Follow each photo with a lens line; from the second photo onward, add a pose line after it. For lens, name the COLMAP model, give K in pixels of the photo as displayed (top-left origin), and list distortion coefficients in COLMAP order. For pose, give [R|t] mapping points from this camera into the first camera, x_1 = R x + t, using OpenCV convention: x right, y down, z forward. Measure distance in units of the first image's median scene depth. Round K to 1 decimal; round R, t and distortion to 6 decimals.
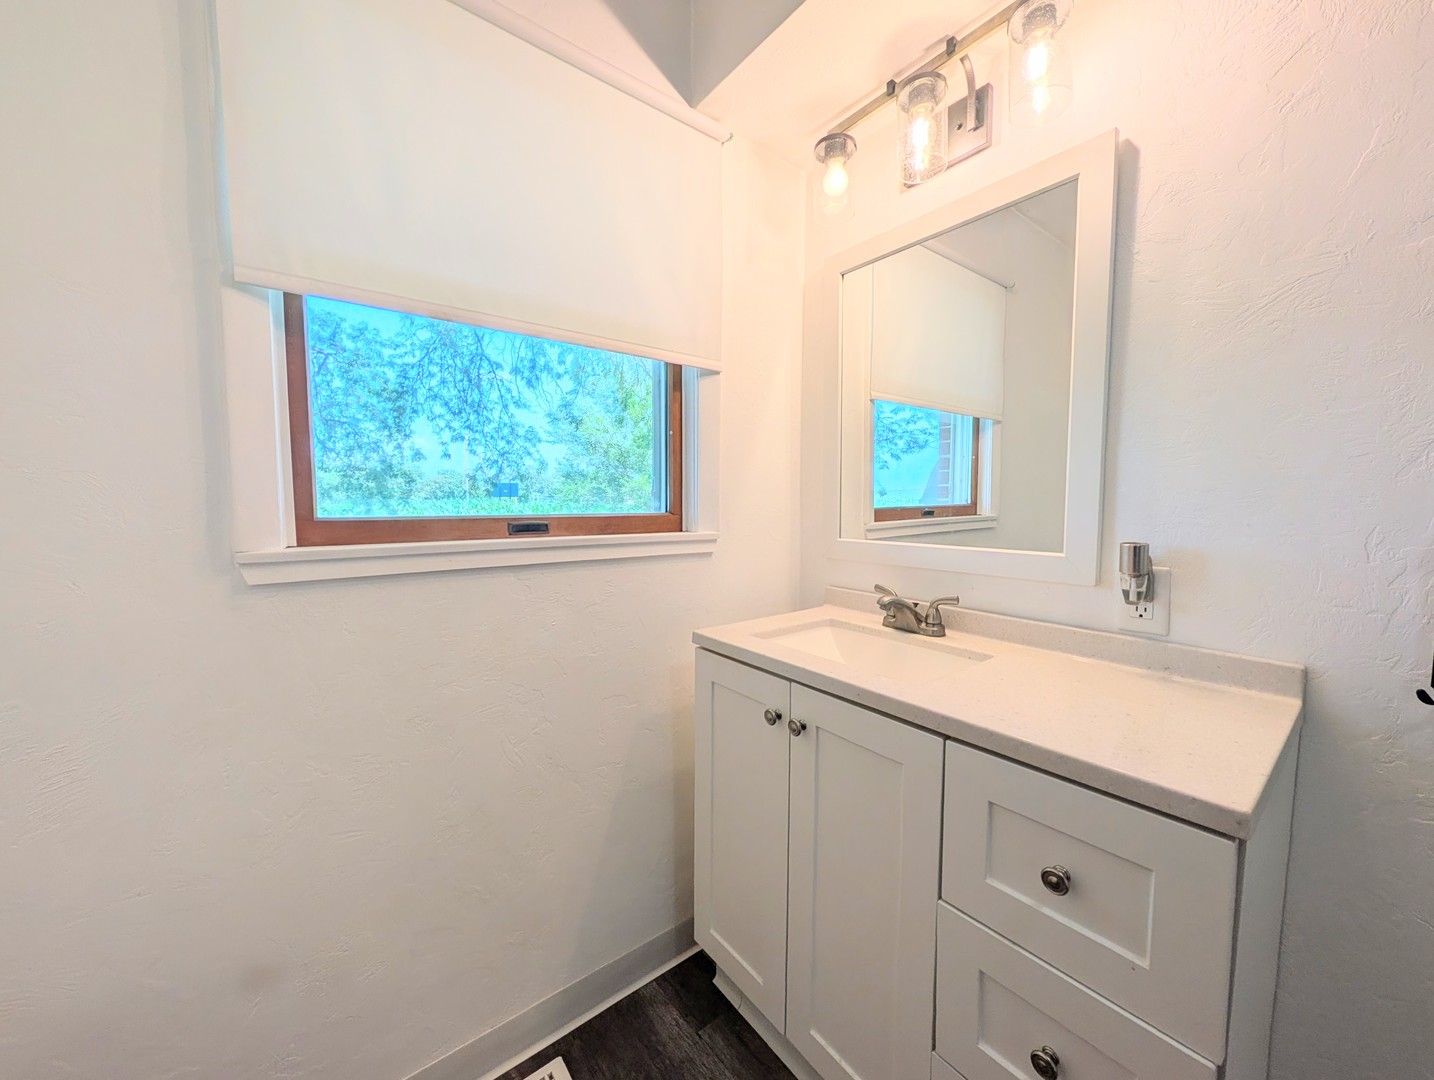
lens RADIAL K [[544.1, 0, 722.2], [0, 544.1, 540.1], [0, 0, 1]] dist [-0.000206, 0.000131]
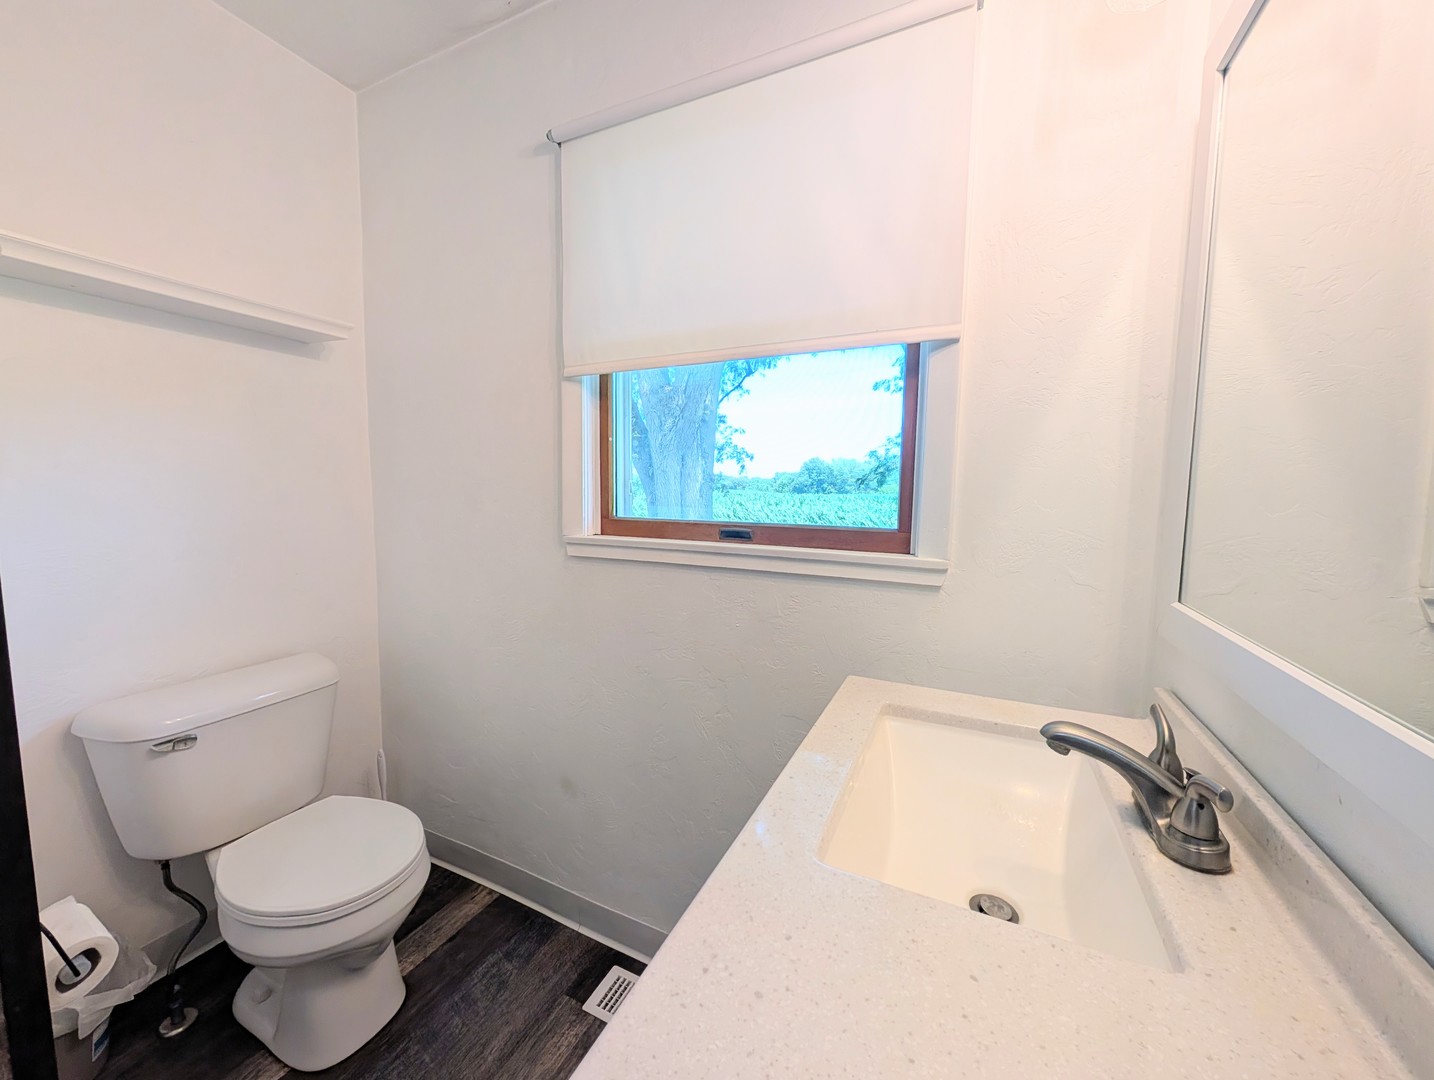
lens RADIAL K [[542.1, 0, 723.3], [0, 542.1, 540.6], [0, 0, 1]] dist [0.001539, -0.000266]
pose [[0.437233, 0.088085, -0.895024, 0.665150], [-0.079767, 0.995068, 0.058964, -0.078044], [0.895804, 0.045612, 0.442103, 0.530797]]
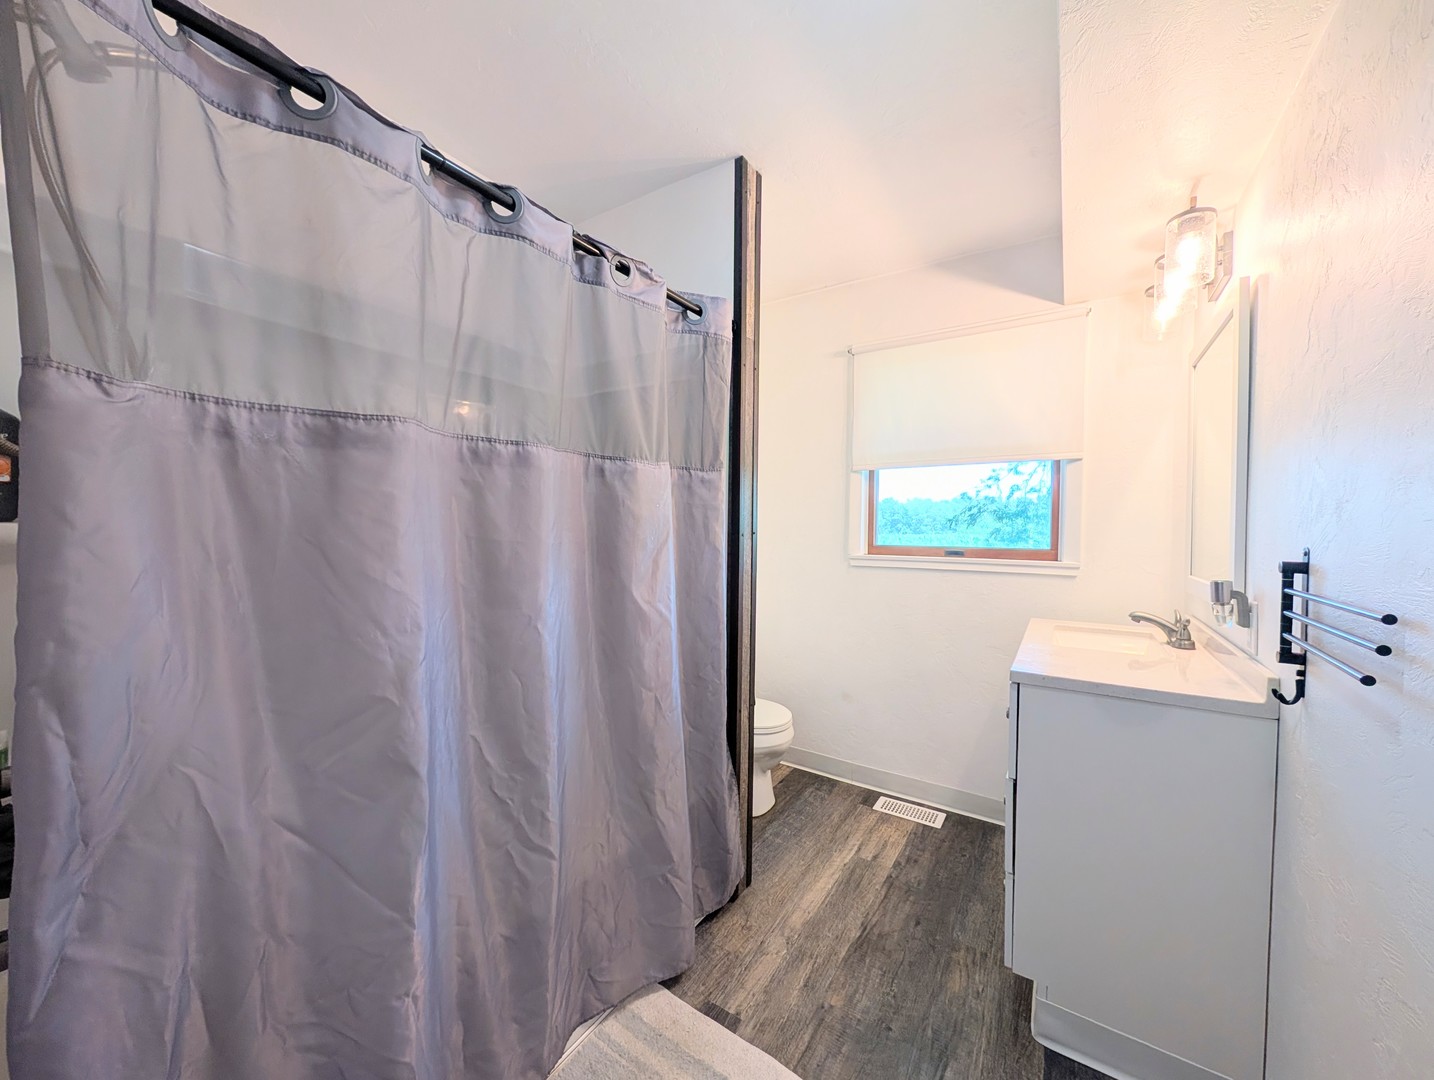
lens RADIAL K [[542.1, 0, 723.3], [0, 542.1, 540.6], [0, 0, 1]] dist [0.001539, -0.000266]
pose [[0.323153, 0.020023, -0.946135, 1.429567], [-0.079050, 0.996853, -0.005904, 0.014091], [0.943039, 0.076700, 0.323719, -0.554886]]
